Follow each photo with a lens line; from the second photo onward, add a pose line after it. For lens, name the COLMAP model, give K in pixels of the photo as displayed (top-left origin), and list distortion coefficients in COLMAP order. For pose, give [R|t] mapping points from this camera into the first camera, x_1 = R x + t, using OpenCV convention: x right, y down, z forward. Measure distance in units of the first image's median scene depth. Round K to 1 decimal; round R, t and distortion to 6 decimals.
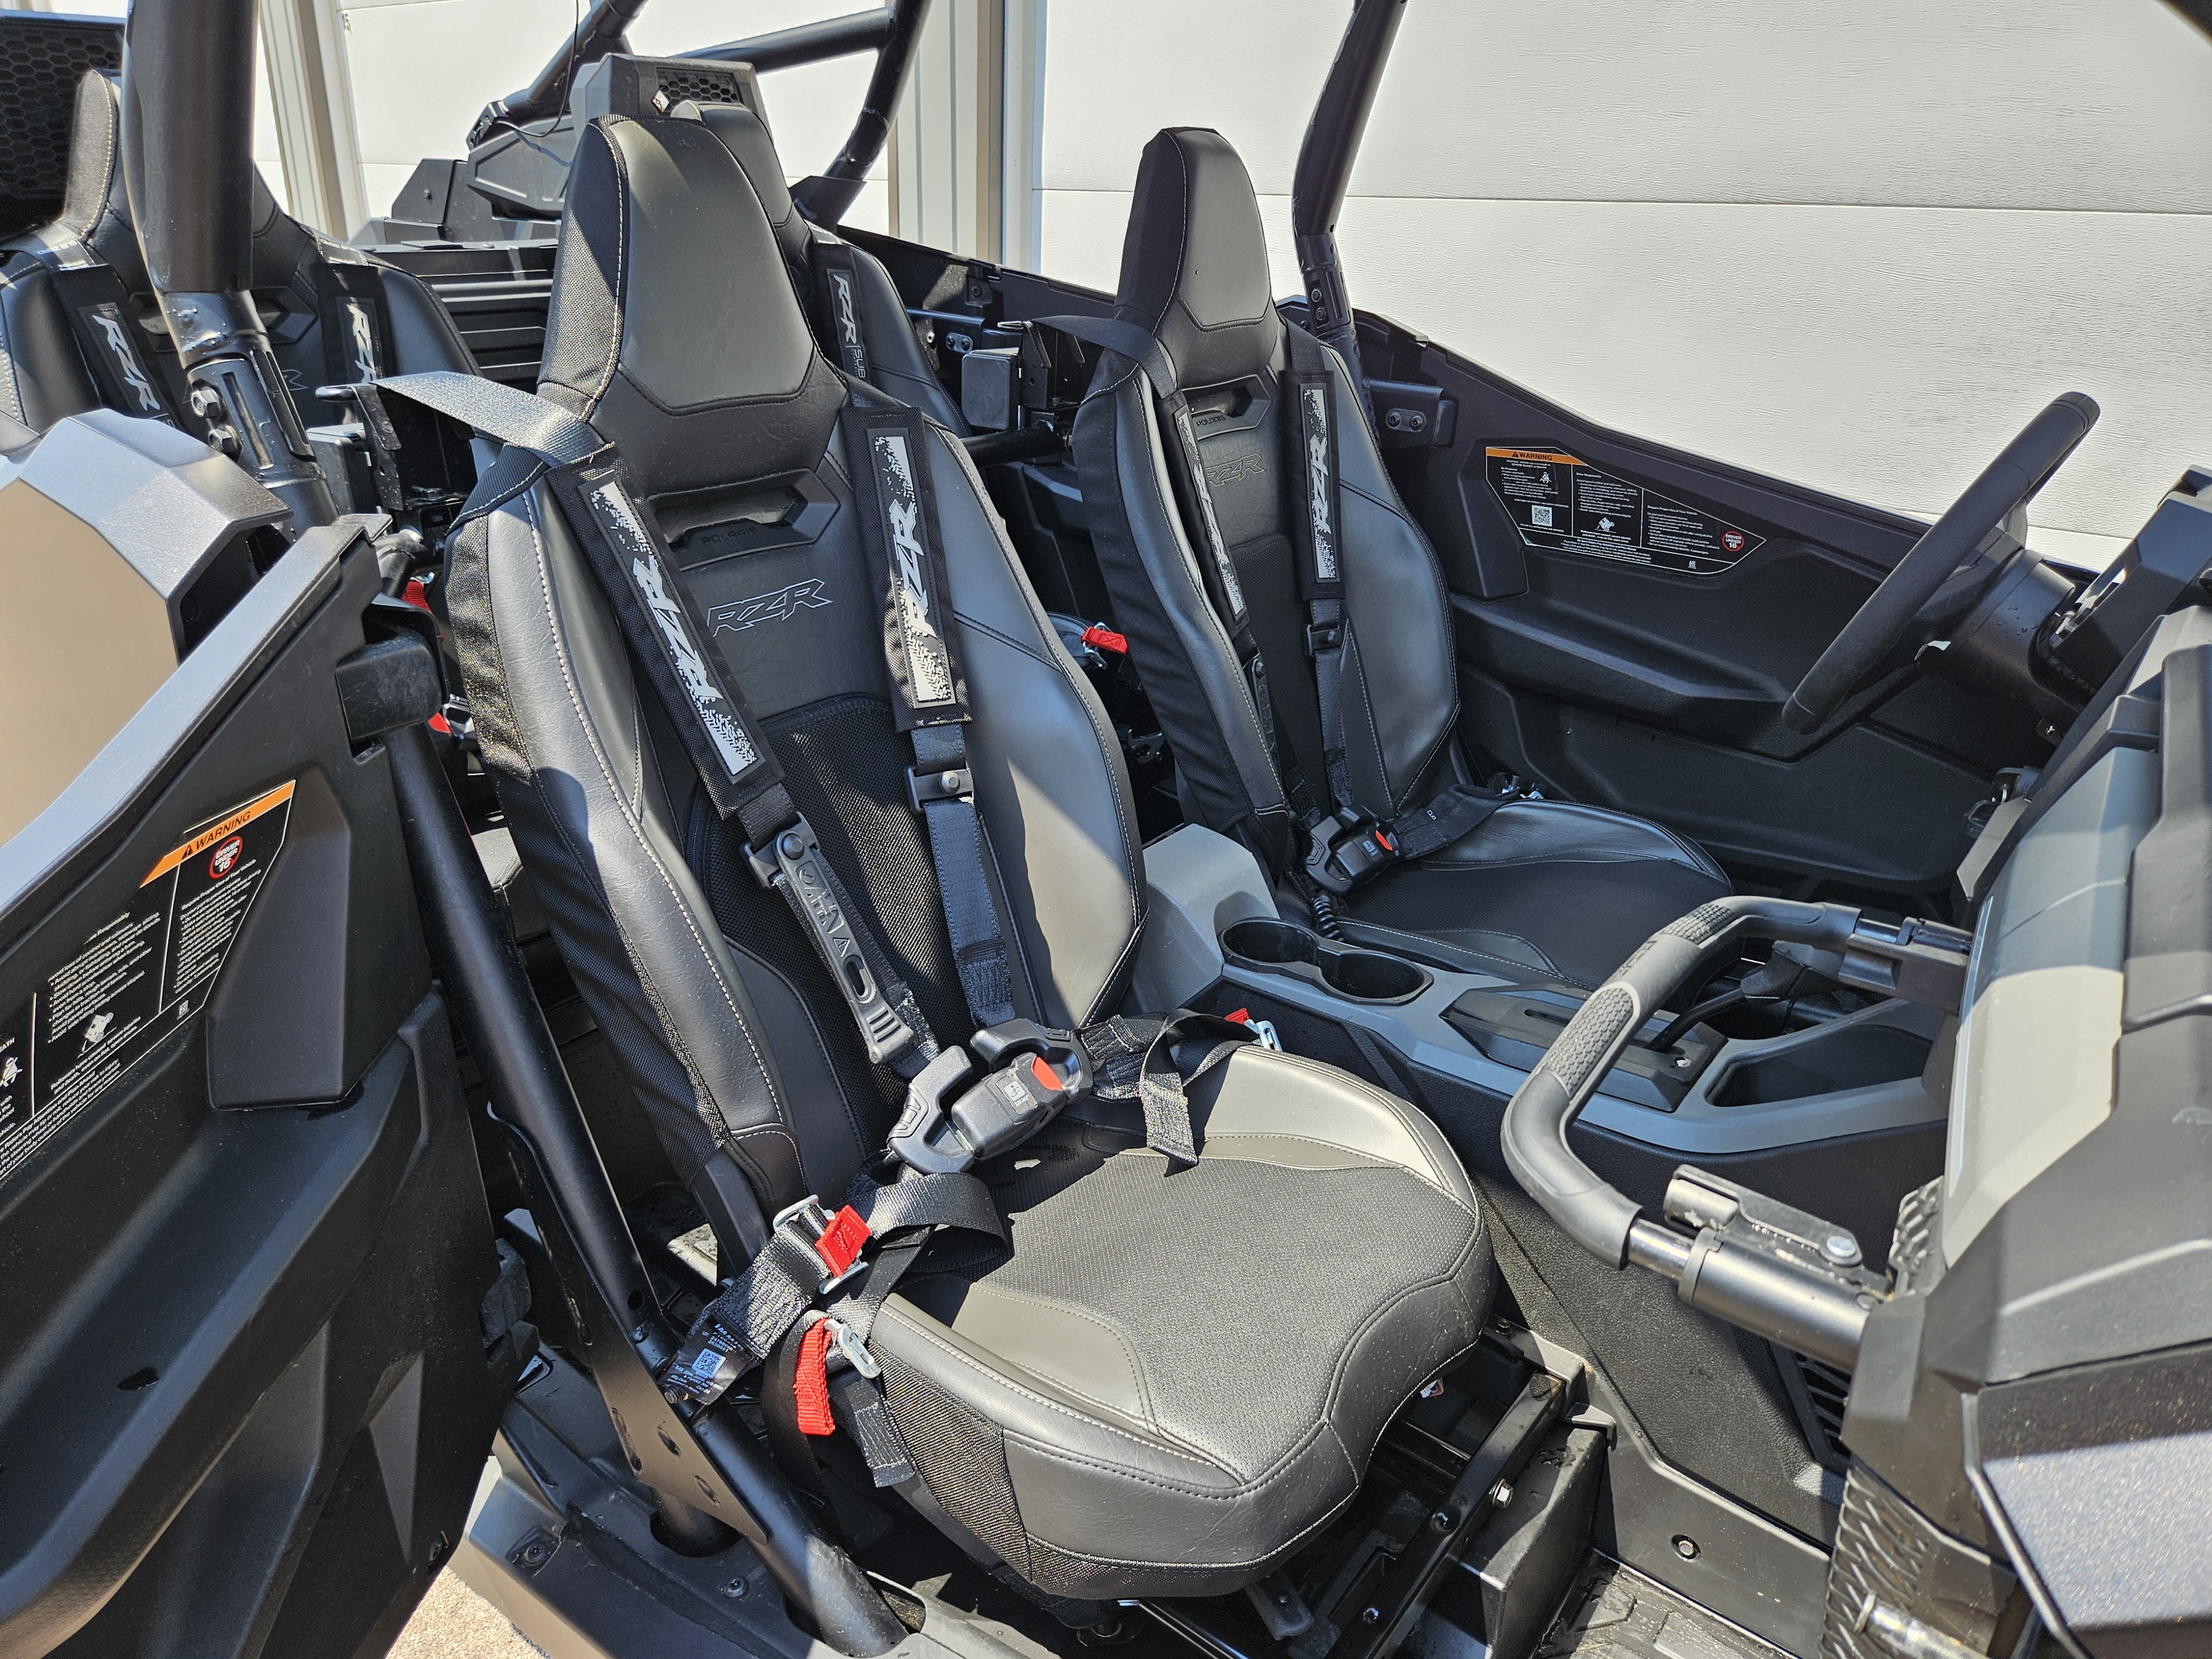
lens RADIAL K [[1528.9, 0, 1106.0], [0, 1528.9, 829.5], [0, 0, 1]] dist [0.074810, -0.052591]
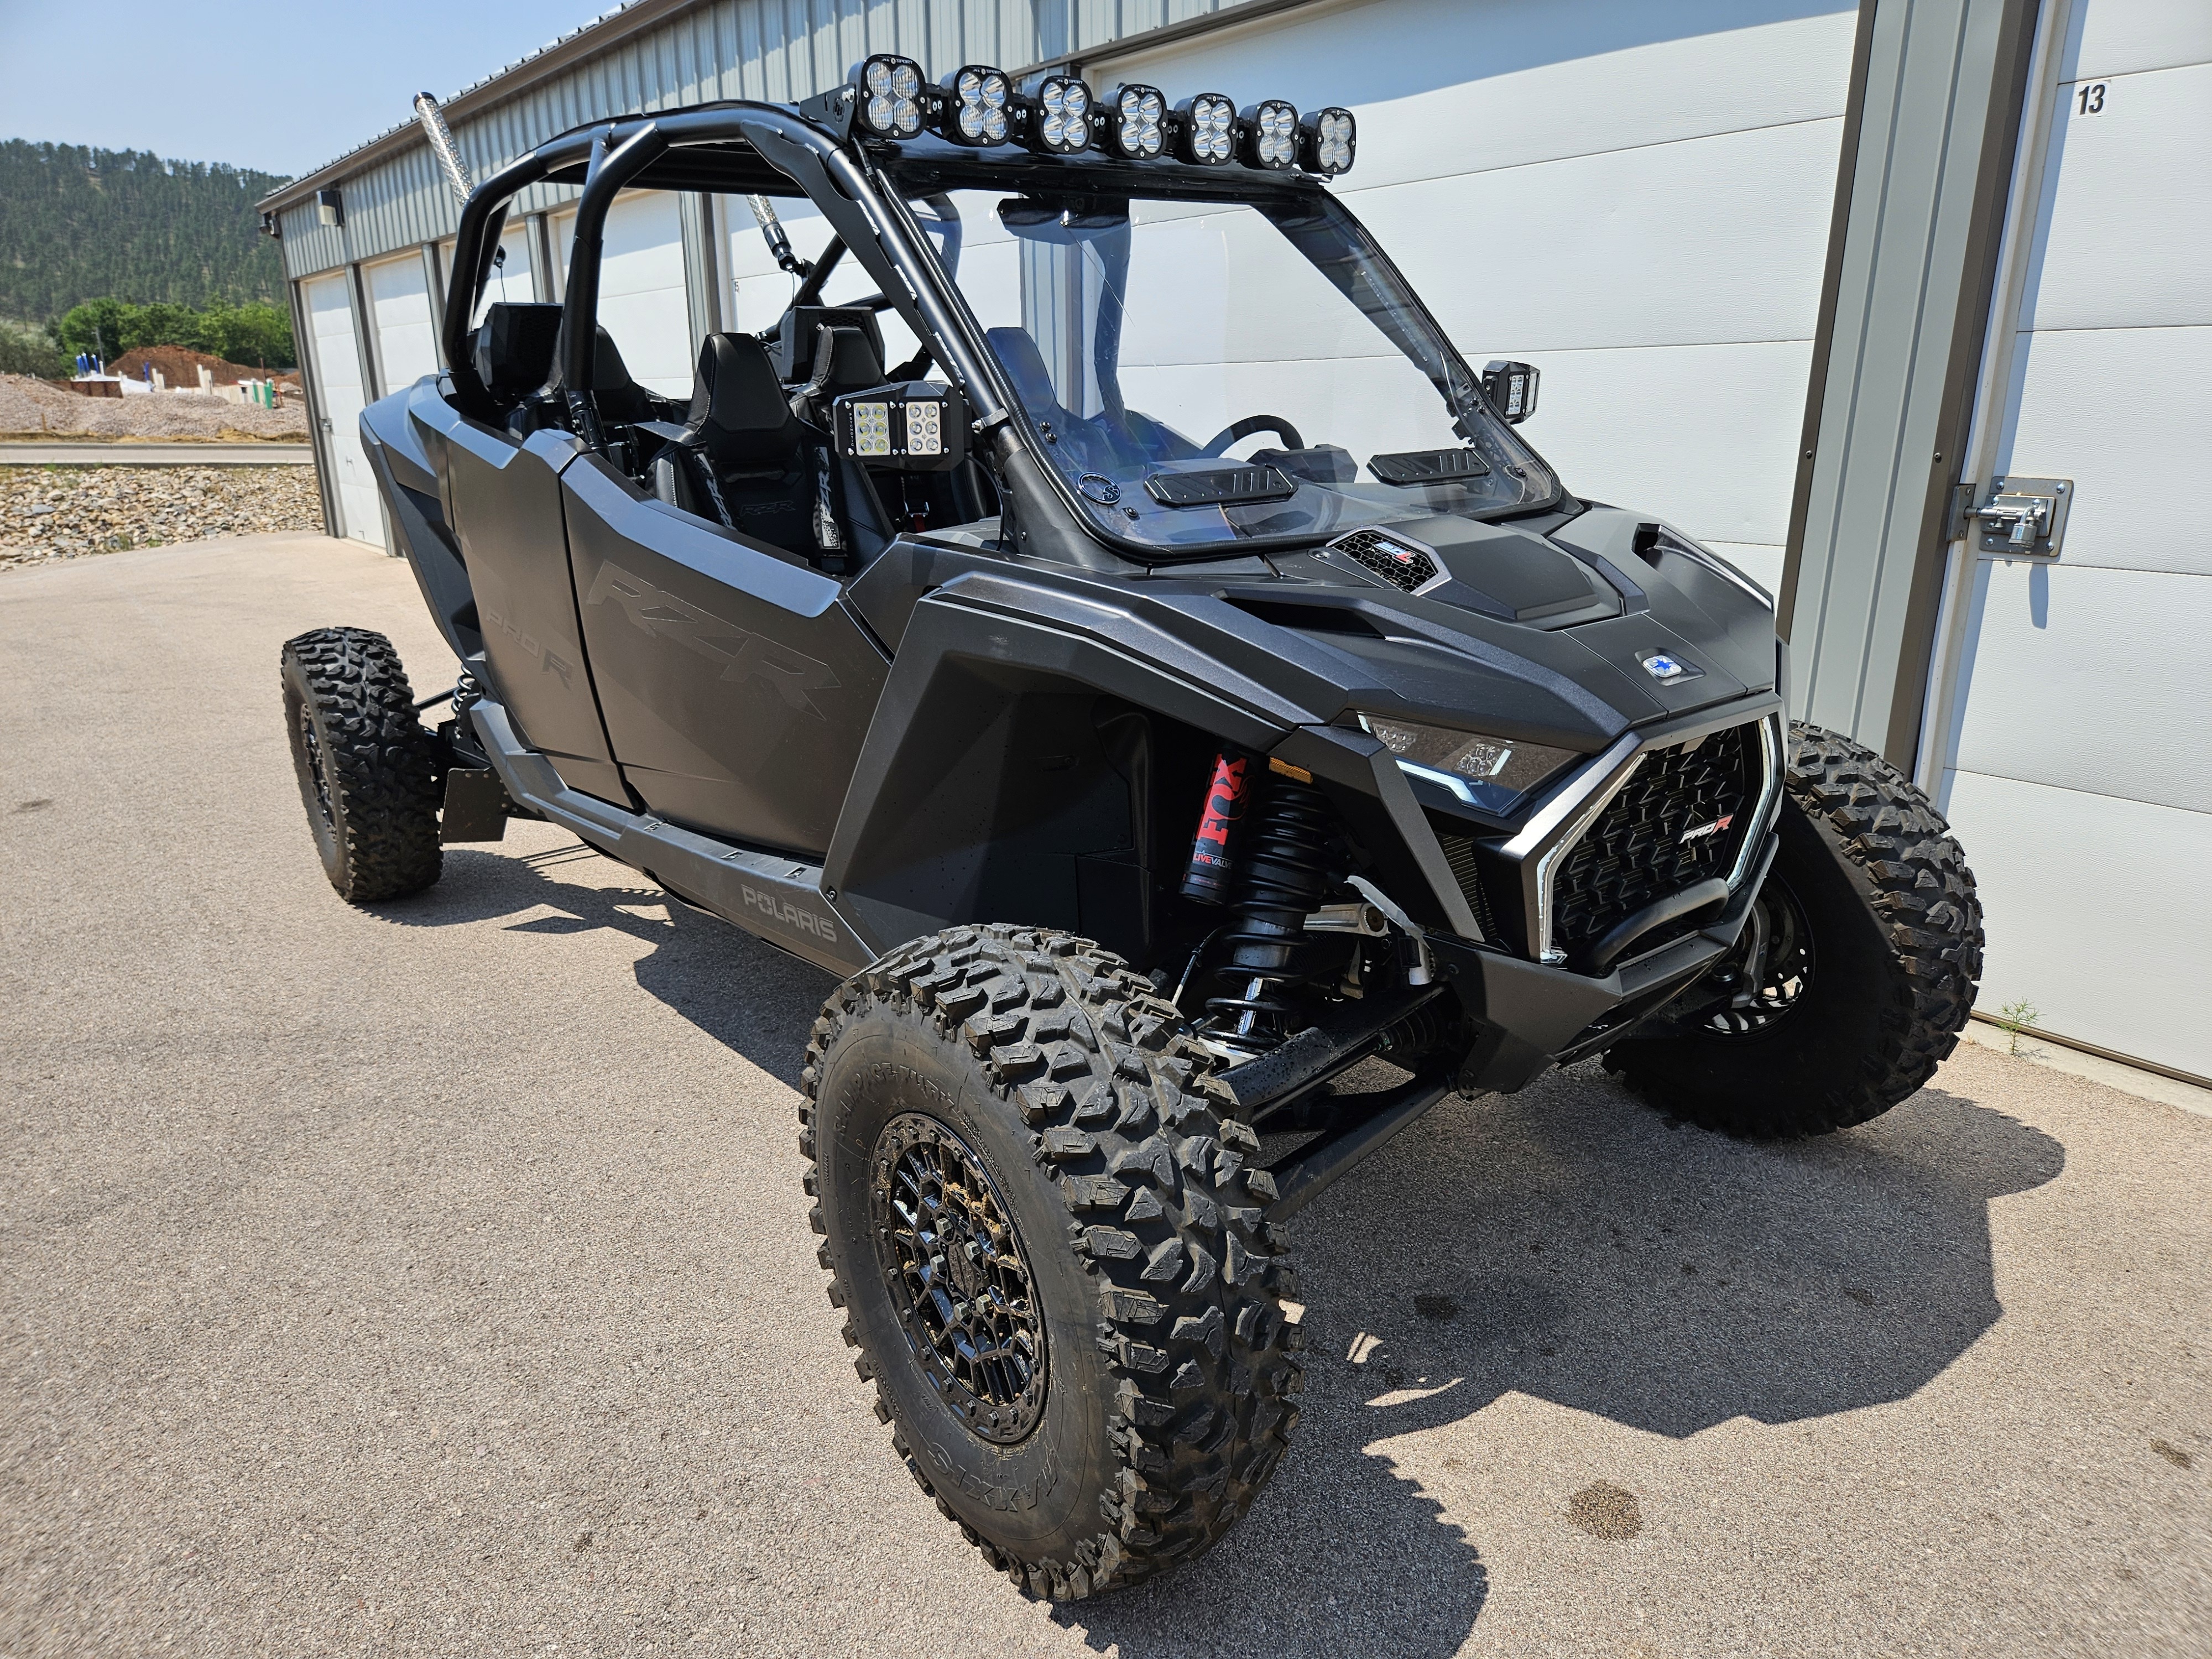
lens RADIAL K [[1502.5, 0, 1106.0], [0, 1502.5, 829.5], [0, 0, 1]] dist [0.076629, 0.001370]
pose [[0.974033, 0.026396, -0.224862, 1.036956], [-0.051376, 0.993041, -0.105976, 0.711830], [0.220500, 0.114777, 0.968610, -1.455387]]
